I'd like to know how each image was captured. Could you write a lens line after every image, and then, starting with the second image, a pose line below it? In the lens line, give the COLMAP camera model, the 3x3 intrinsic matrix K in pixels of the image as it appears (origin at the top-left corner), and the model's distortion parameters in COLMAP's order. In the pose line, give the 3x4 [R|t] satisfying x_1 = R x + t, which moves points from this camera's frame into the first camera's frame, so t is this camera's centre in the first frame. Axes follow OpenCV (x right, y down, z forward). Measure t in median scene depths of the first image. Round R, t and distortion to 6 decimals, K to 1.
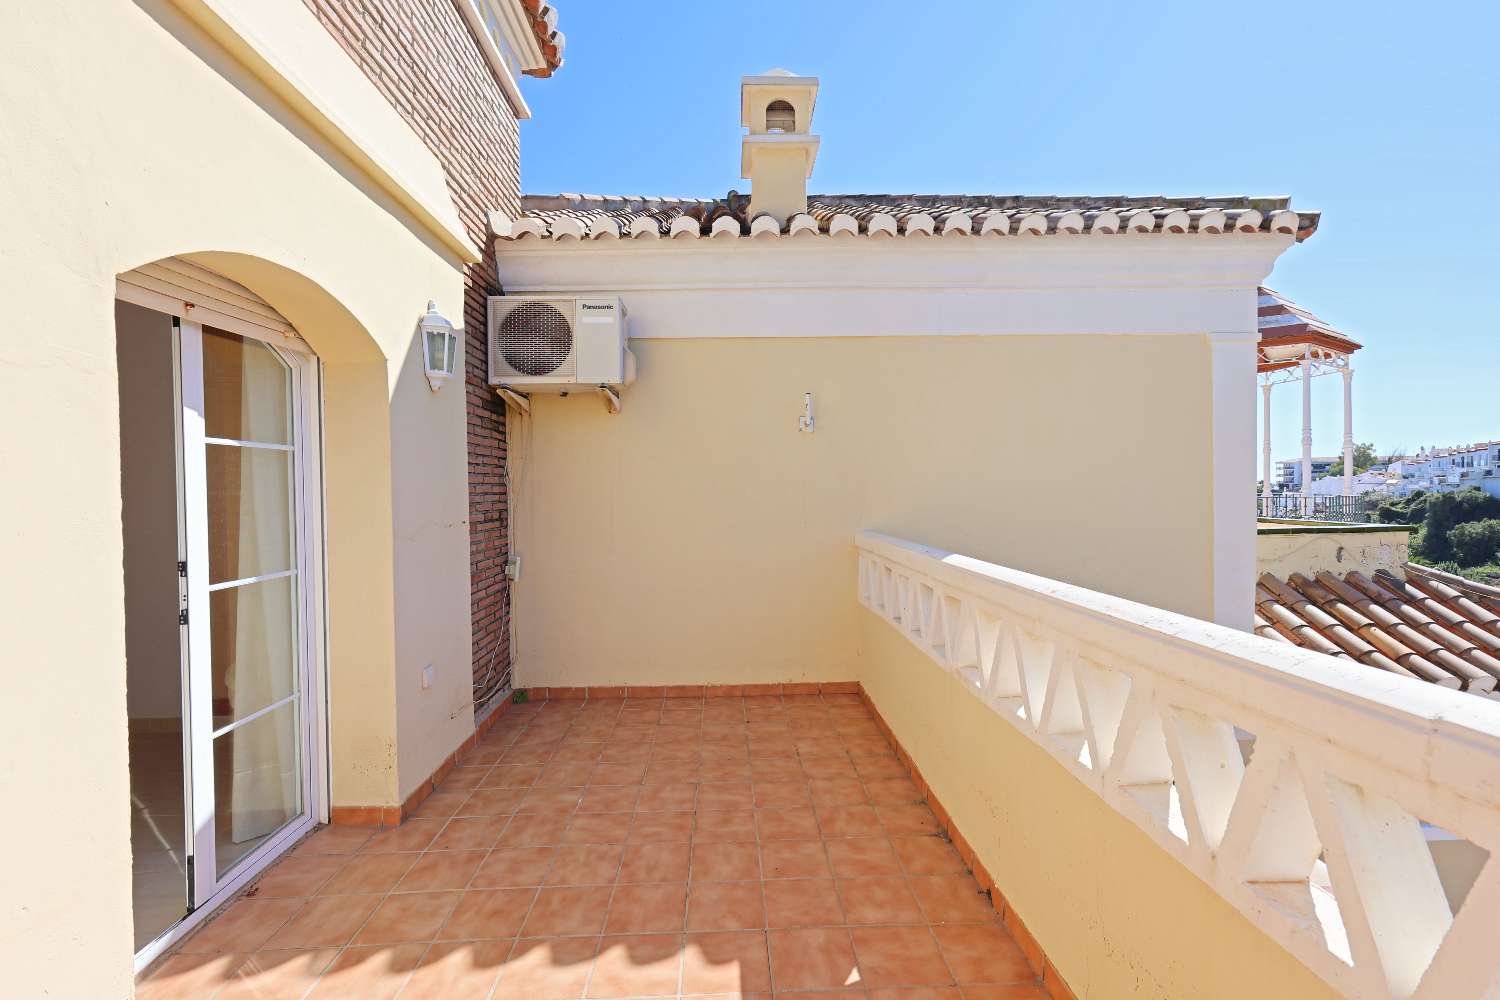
lens RADIAL K [[644.1, 0, 750.0], [0, 644.1, 500.0], [0, 0, 1]] dist [-0.000649, -0.000680]
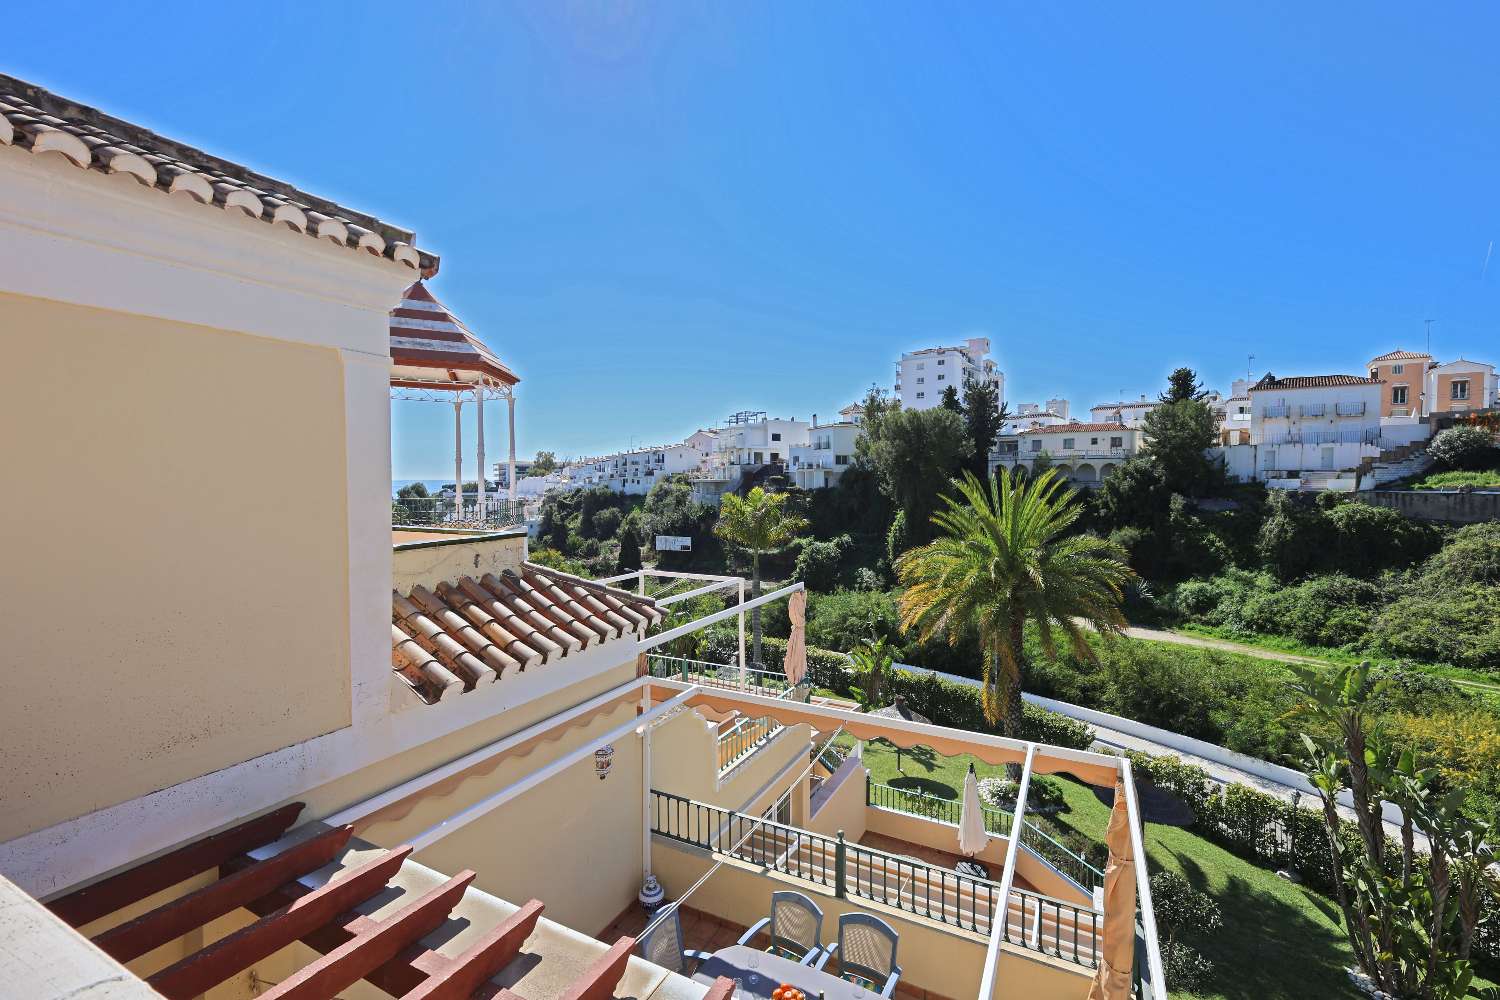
lens RADIAL K [[644.1, 0, 750.0], [0, 644.1, 500.0], [0, 0, 1]] dist [-0.000649, -0.000680]
pose [[0.486963, -0.019058, 0.873215, 0.155171], [0.015468, 0.999793, 0.013195, -0.034170], [-0.873286, 0.007082, 0.487157, 0.005953]]
